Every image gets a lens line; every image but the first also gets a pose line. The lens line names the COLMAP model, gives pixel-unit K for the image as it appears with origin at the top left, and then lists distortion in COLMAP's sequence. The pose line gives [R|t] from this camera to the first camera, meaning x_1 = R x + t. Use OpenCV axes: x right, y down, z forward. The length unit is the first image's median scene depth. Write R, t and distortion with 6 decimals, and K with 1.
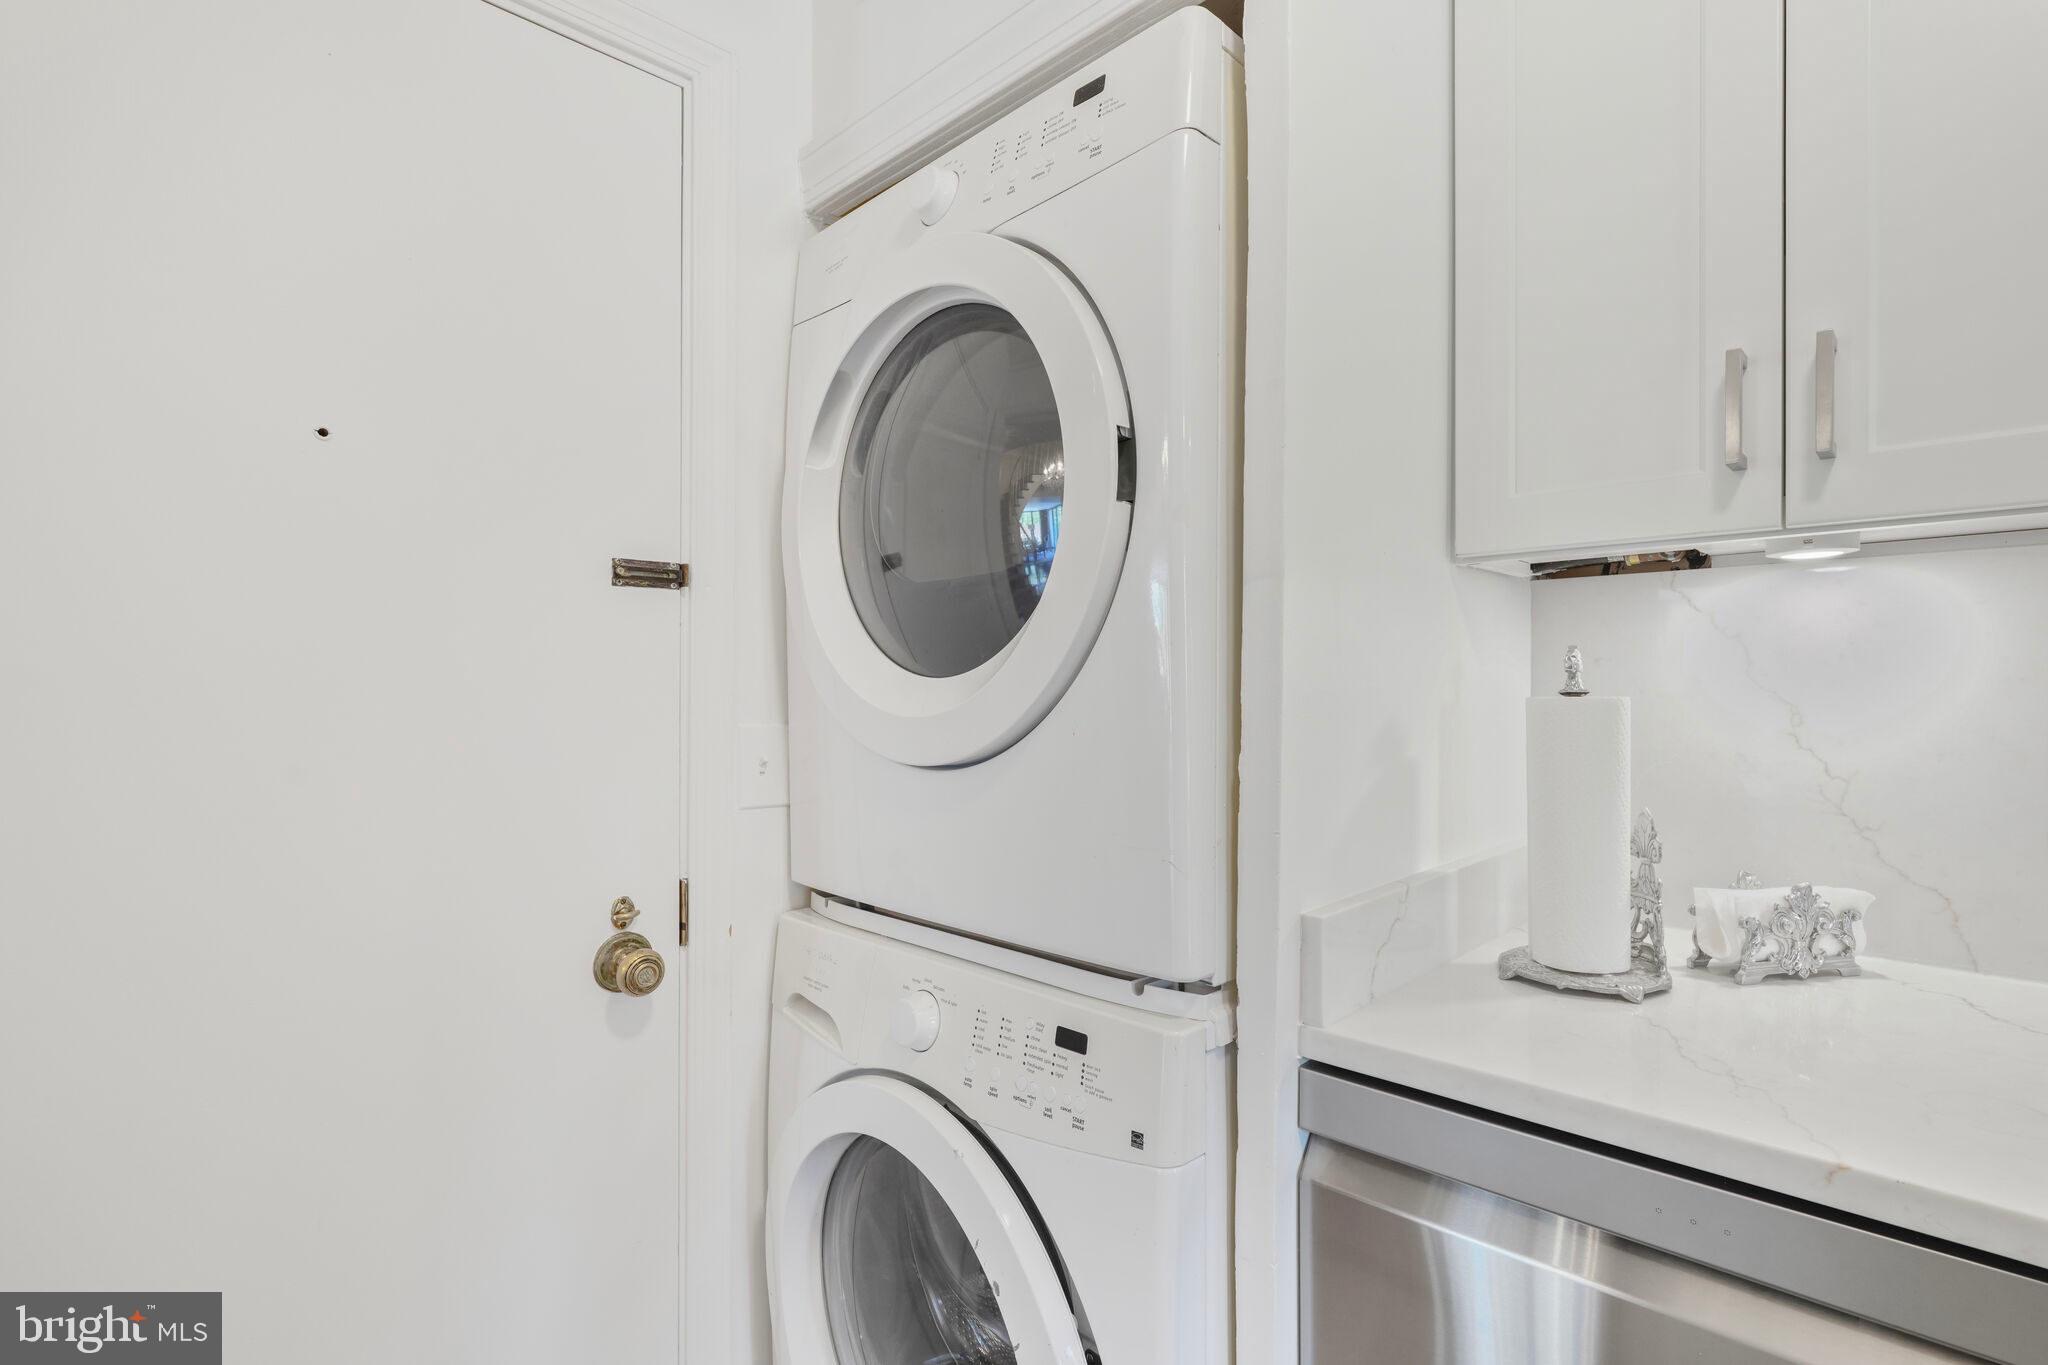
lens RADIAL K [[985.0, 0, 1011.8], [0, 985.0, 682.3], [0, 0, 1]] dist [0.000391, 0.000043]
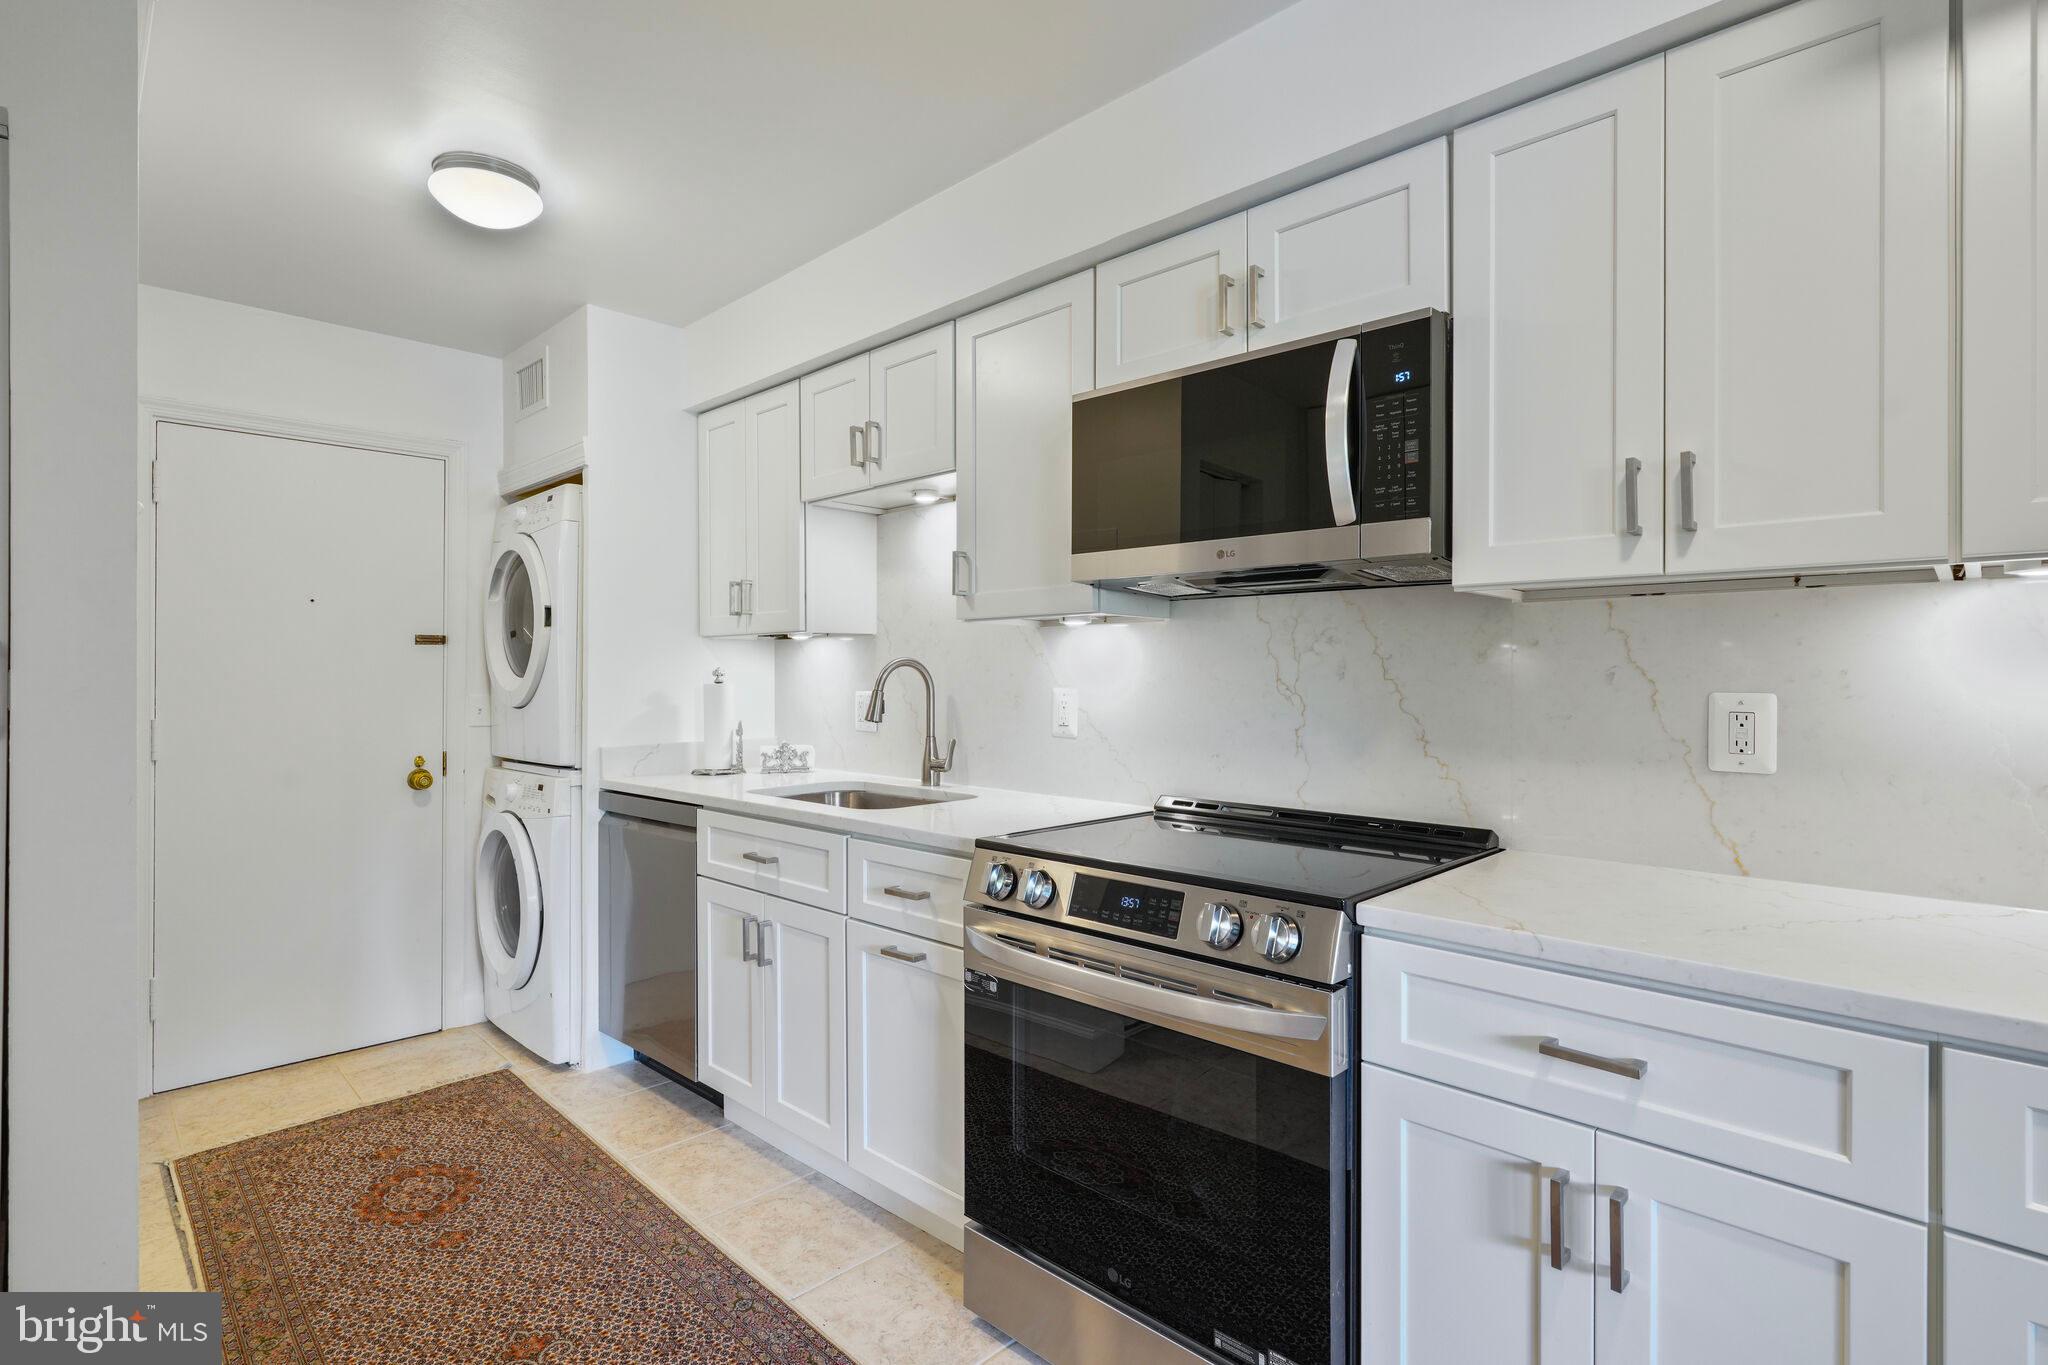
lens RADIAL K [[985.0, 0, 1029.1], [0, 985.0, 674.4], [0, 0, 1]] dist [0.000391, 0.000043]
pose [[0.999614, 0.000259, 0.027775, 1.257234], [-0.000211, 0.999998, -0.001747, -0.008141], [-0.027775, 0.001741, 0.999613, -1.841114]]
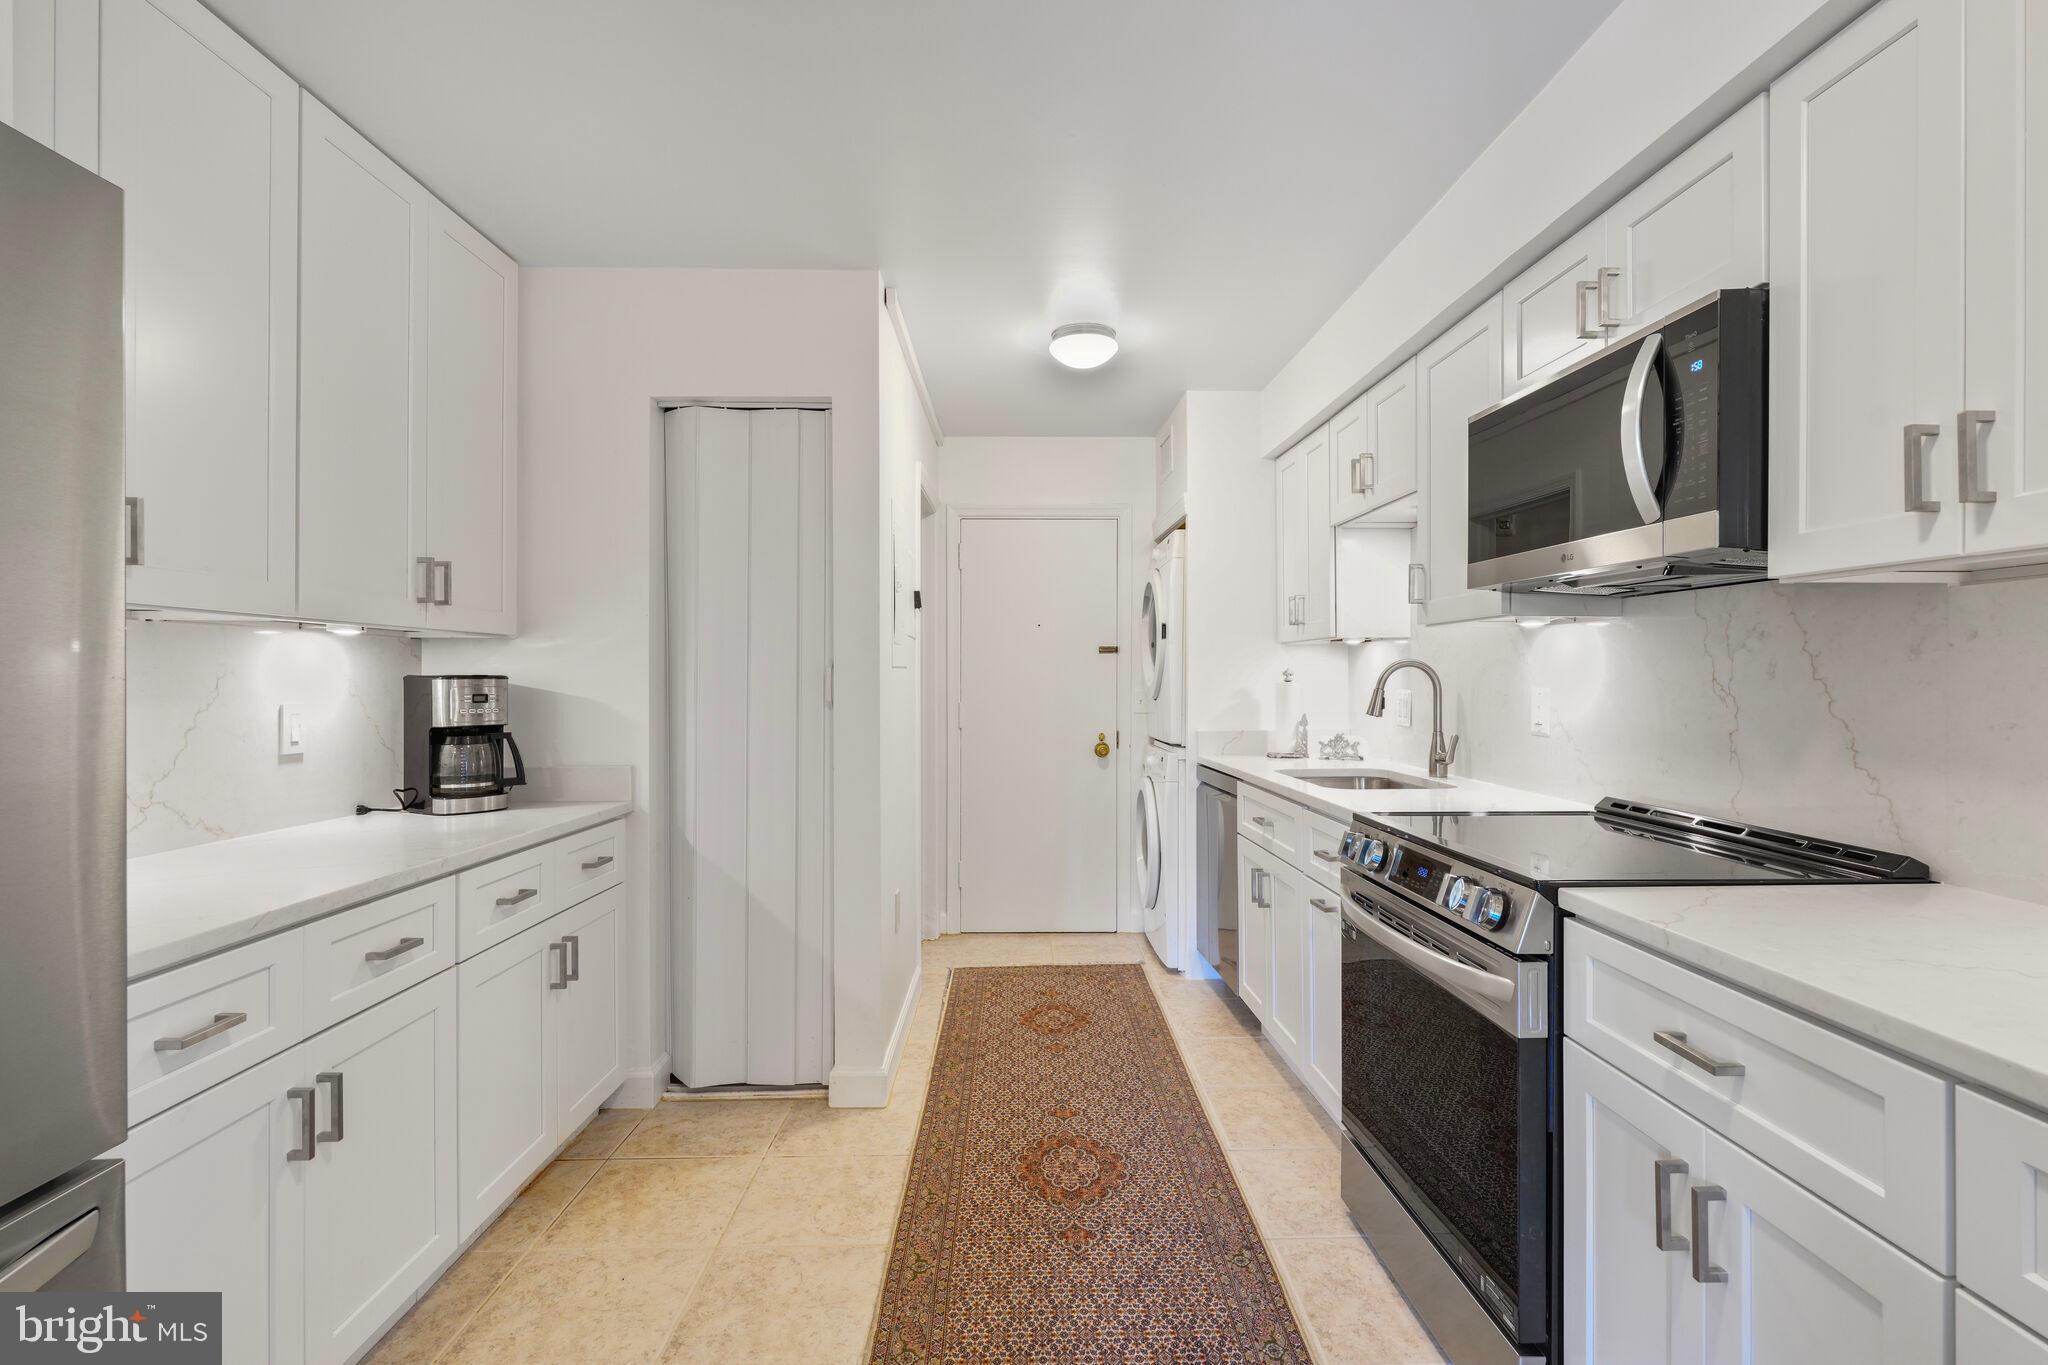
lens RADIAL K [[985.0, 0, 1036.0], [0, 985.0, 677.4], [0, 0, 1]] dist [0.000391, 0.000043]
pose [[0.738513, 0.000188, -0.674239, 2.048659], [0.001306, 0.999998, 0.001709, -0.009221], [0.674238, -0.002143, 0.738511, -2.063942]]
